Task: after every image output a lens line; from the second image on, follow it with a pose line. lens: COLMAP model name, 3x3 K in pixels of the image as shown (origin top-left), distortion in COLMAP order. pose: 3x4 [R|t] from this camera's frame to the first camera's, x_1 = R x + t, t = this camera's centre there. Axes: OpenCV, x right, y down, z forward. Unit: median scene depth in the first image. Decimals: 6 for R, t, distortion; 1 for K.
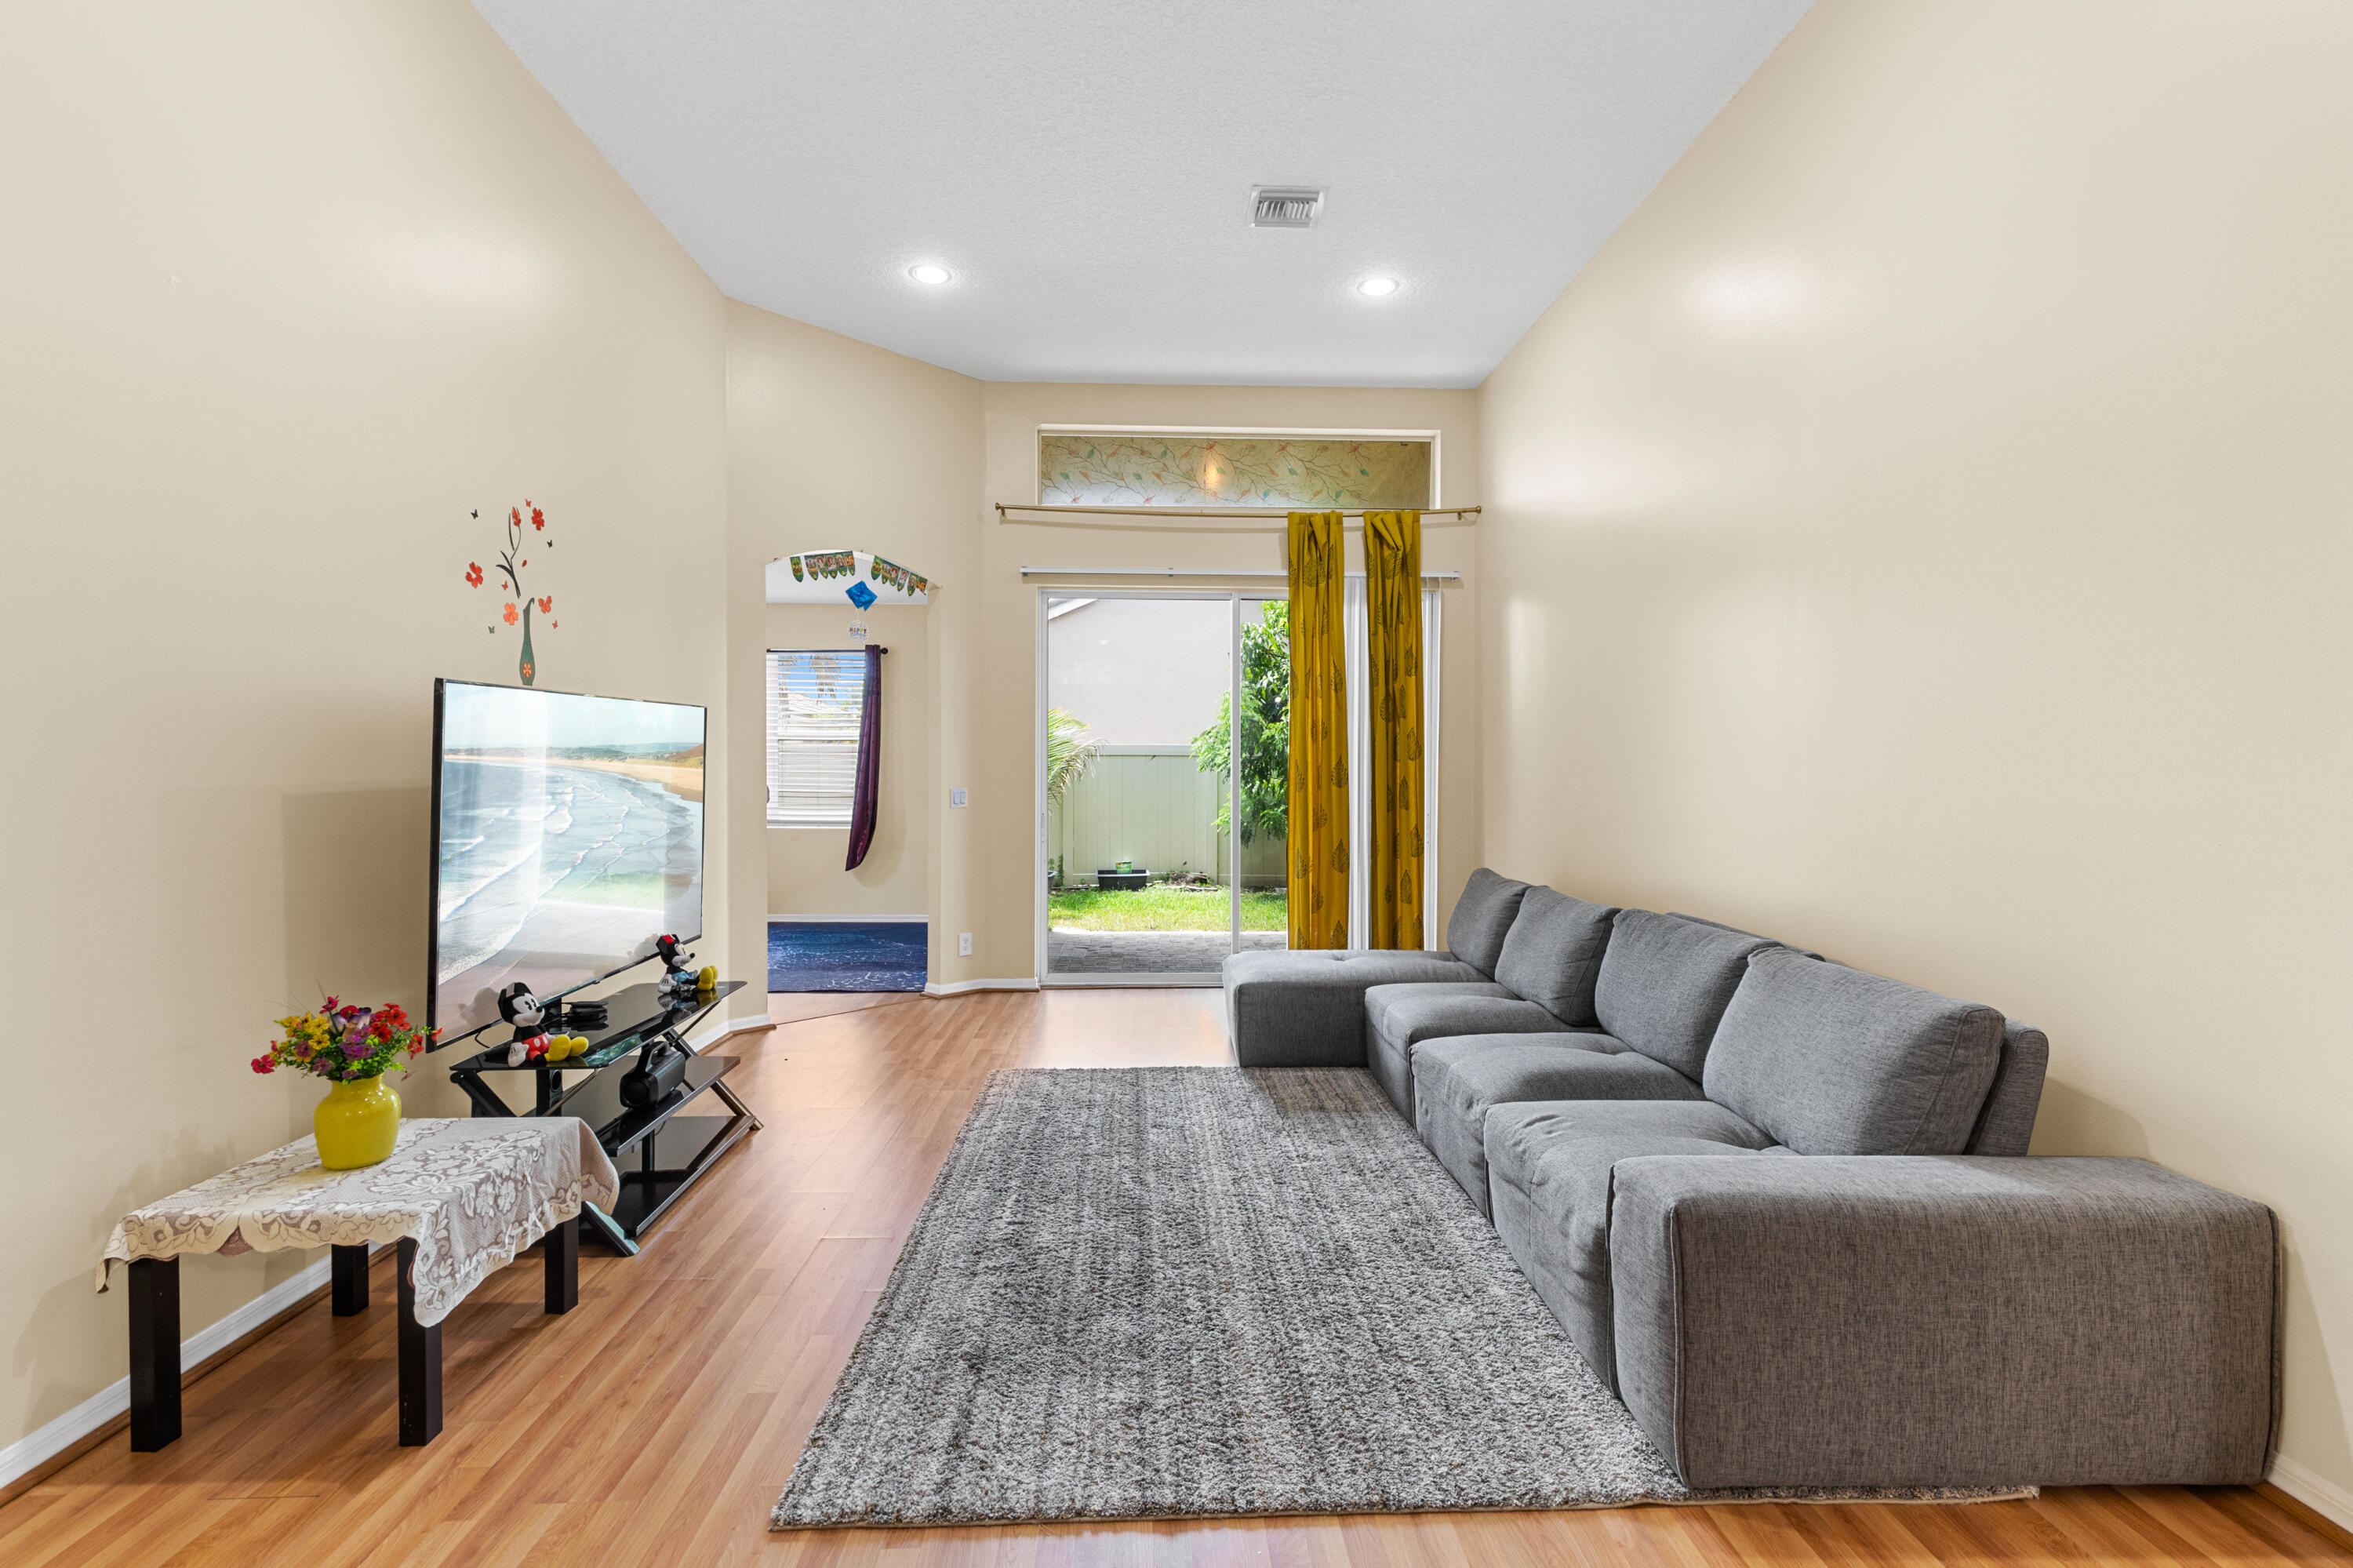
lens RADIAL K [[1065.6, 0, 1182.5], [0, 1065.6, 793.6], [0, 0, 1]] dist [0.005968, -0.001341]
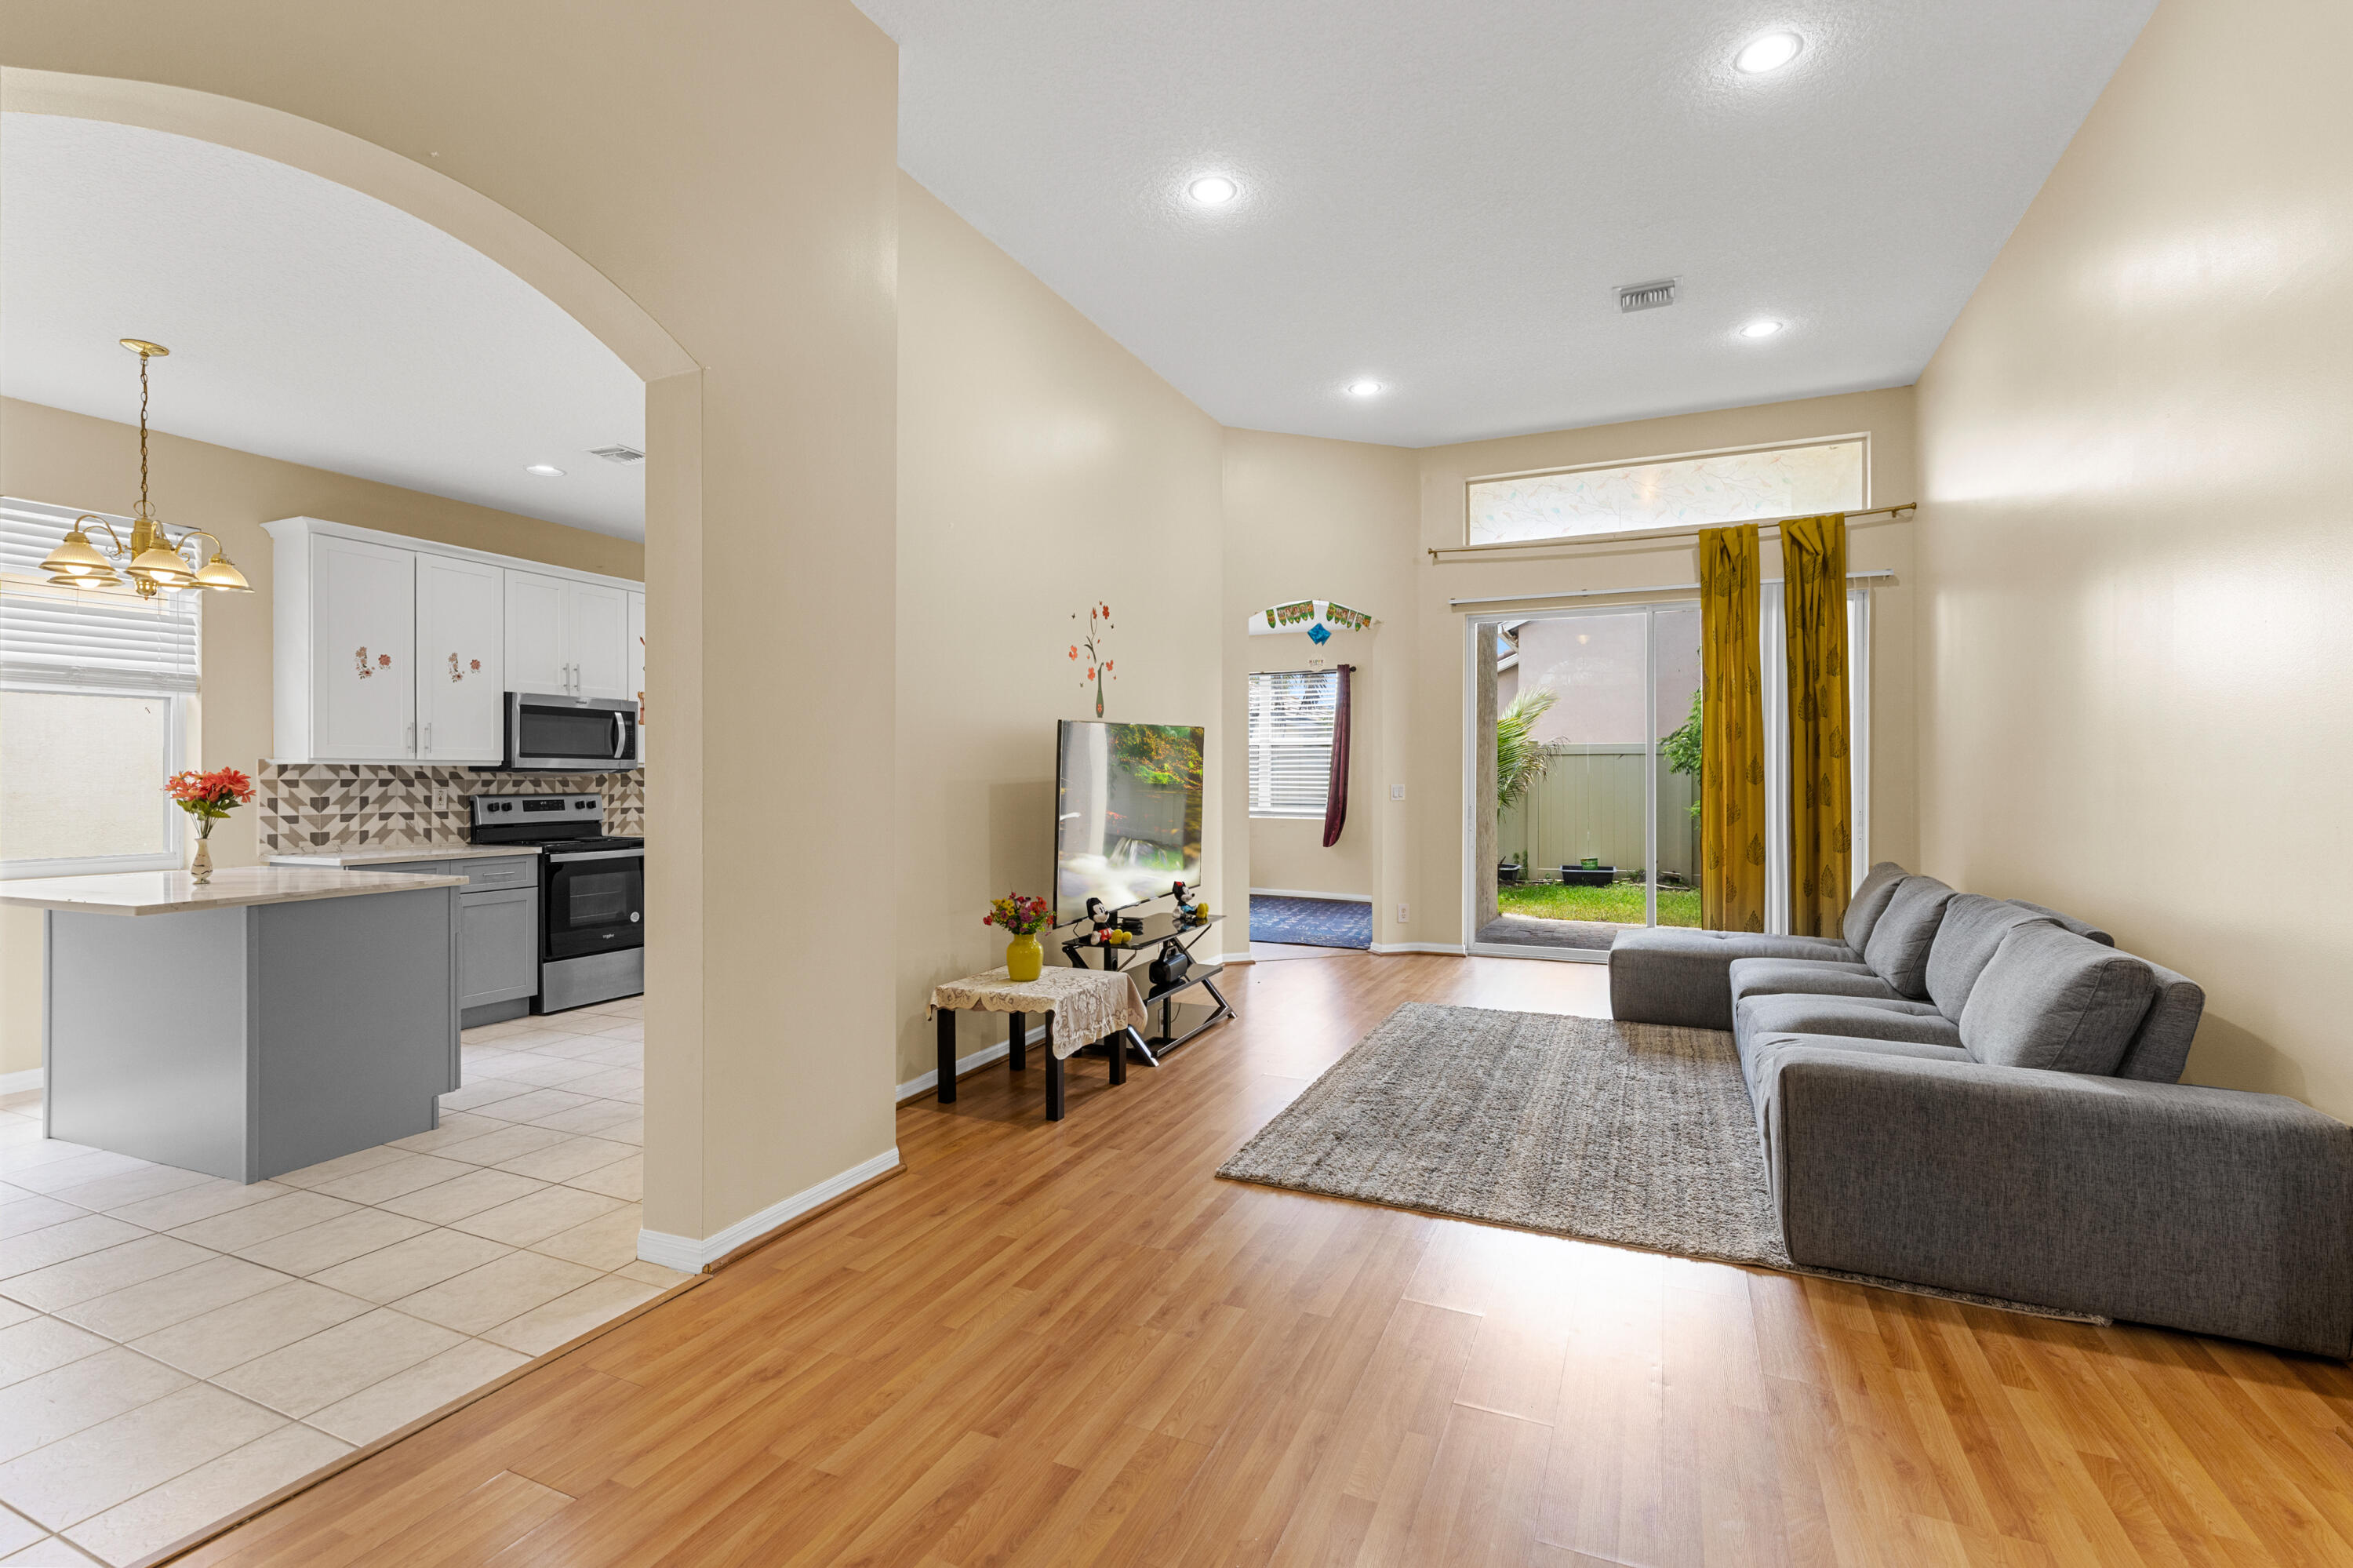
lens RADIAL K [[1065.6, 0, 1174.8], [0, 1065.6, 777.4], [0, 0, 1]] dist [0.005968, -0.001341]
pose [[0.891938, -0.001650, -0.452155, 0.205865], [-0.005079, 0.999894, -0.013669, 0.008658], [0.452129, 0.014488, 0.891835, -0.367197]]
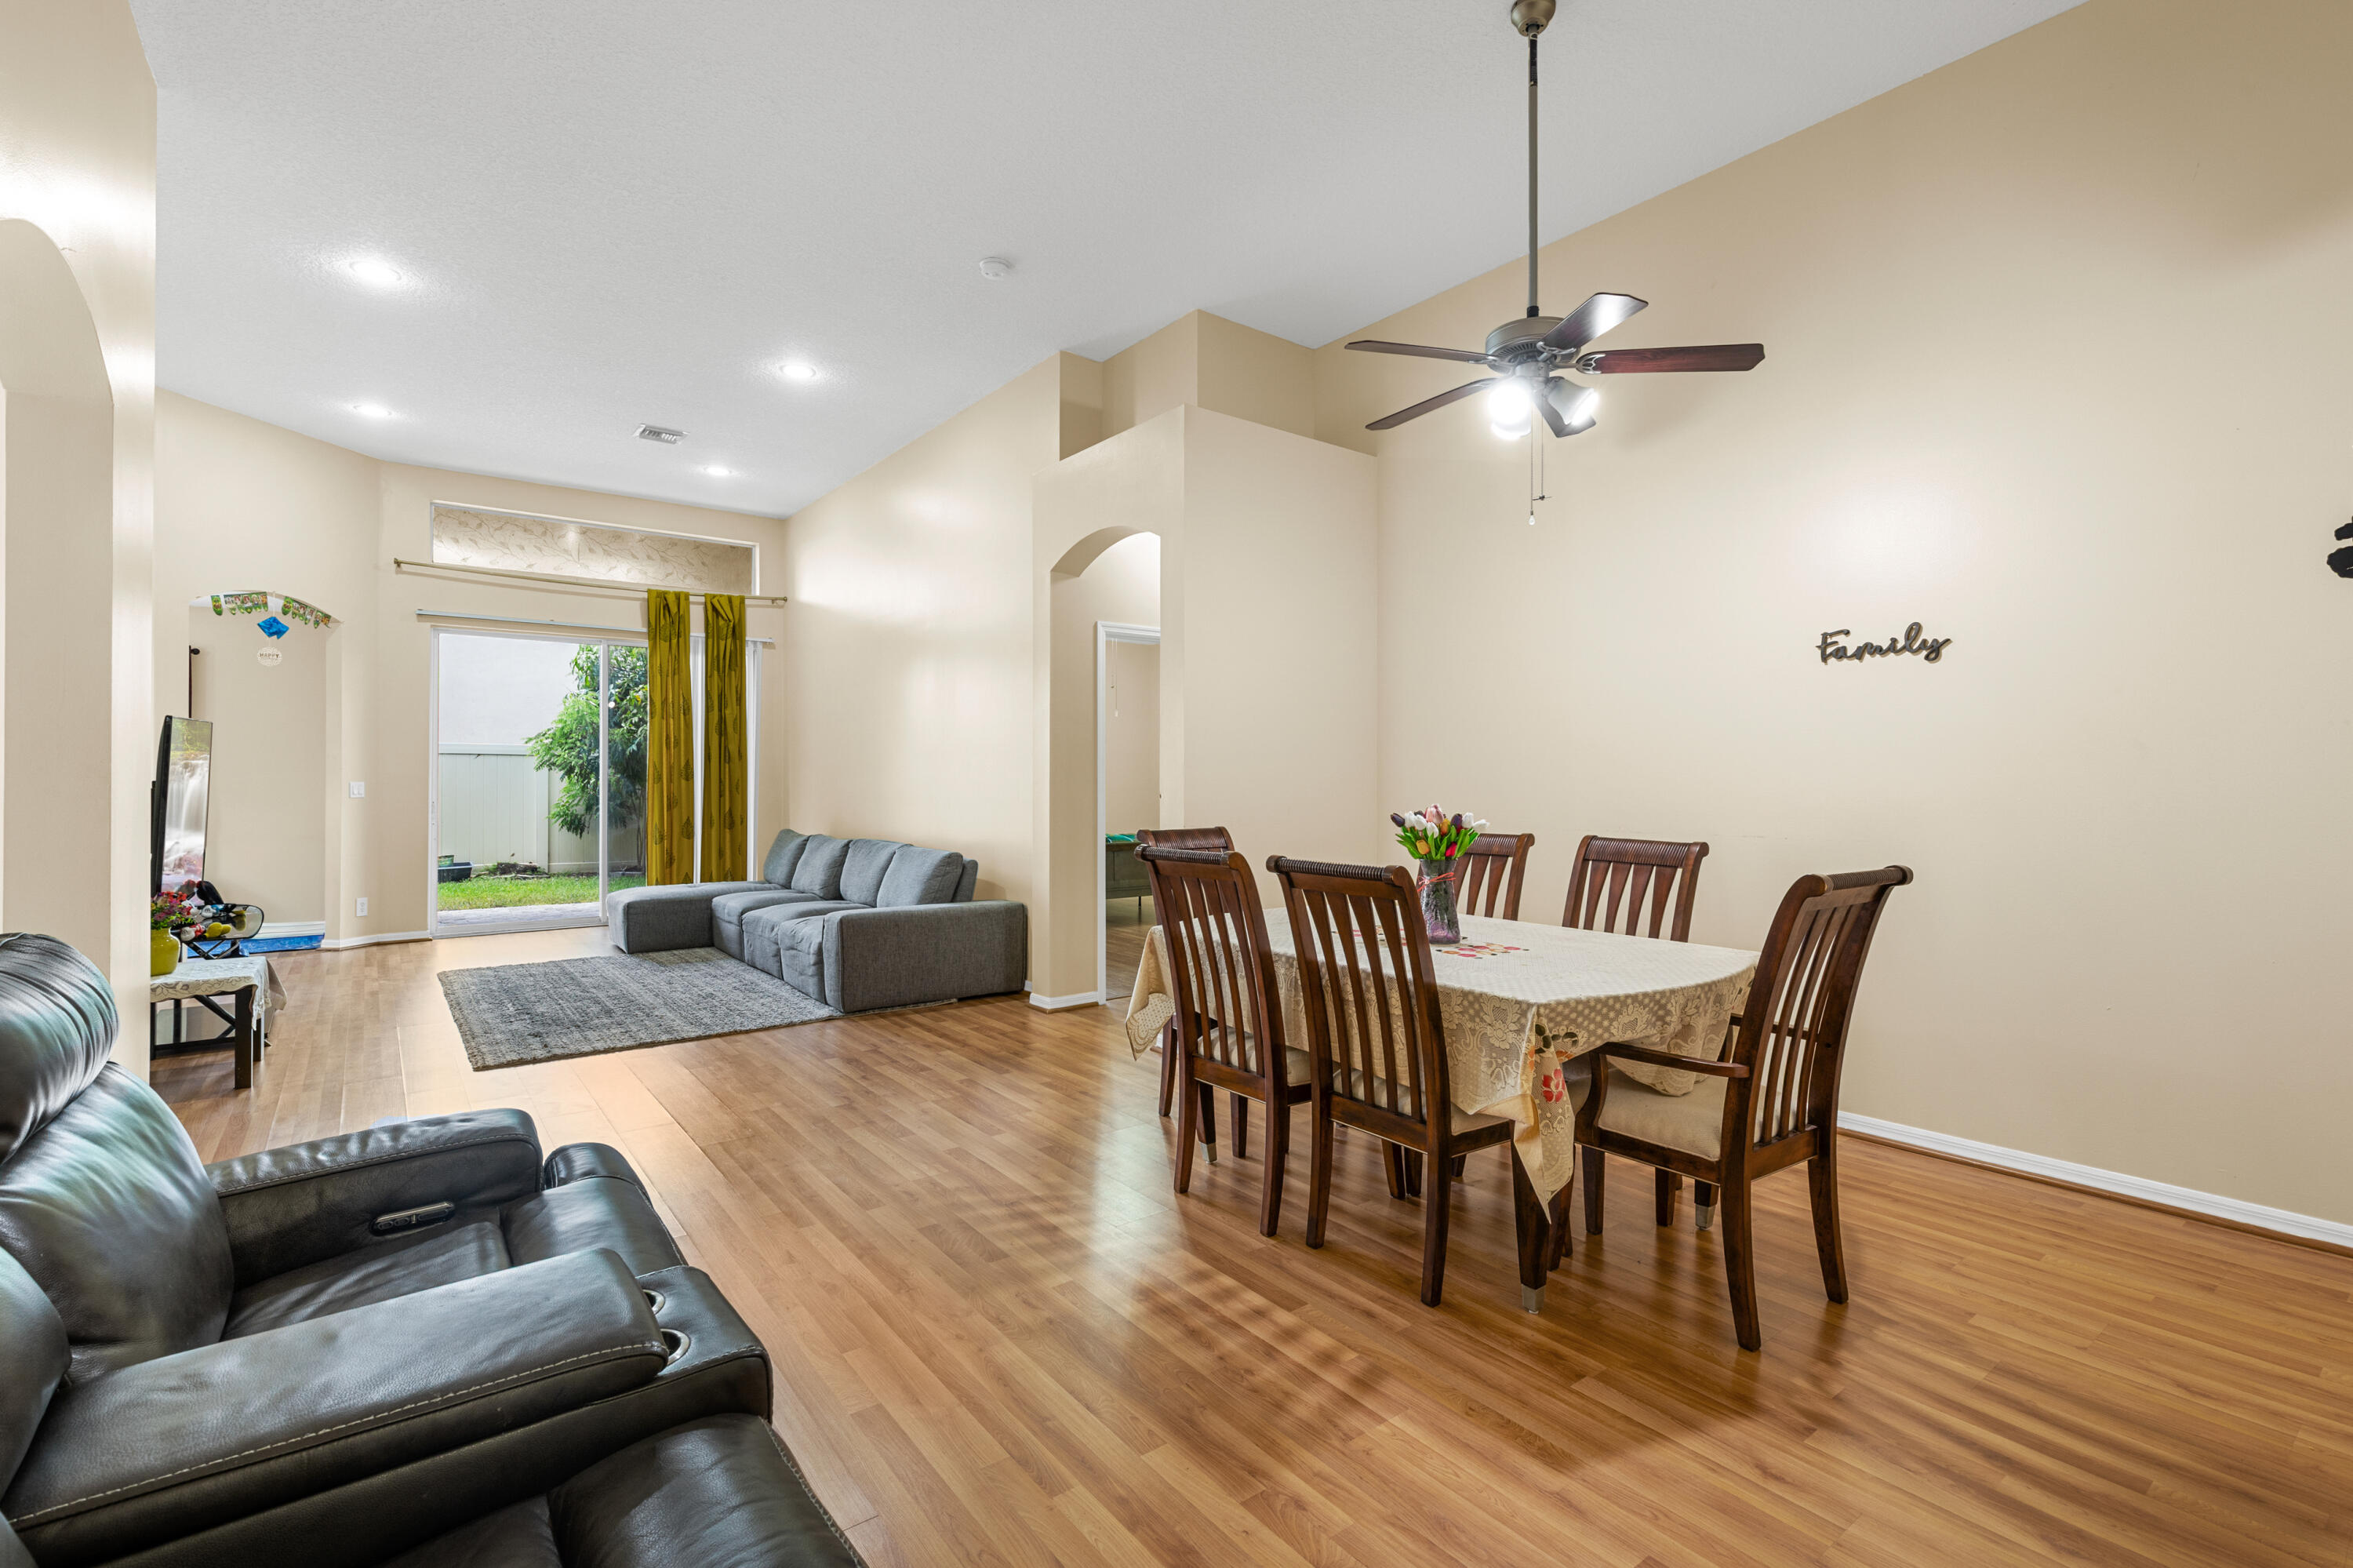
lens RADIAL K [[1065.6, 0, 1182.8], [0, 1065.6, 770.8], [0, 0, 1]] dist [0.005968, -0.001341]
pose [[0.819442, 0.002906, 0.573154, -0.240511], [0.009599, 0.999777, -0.018792, 0.025847], [-0.573081, 0.020900, 0.819232, -1.050865]]
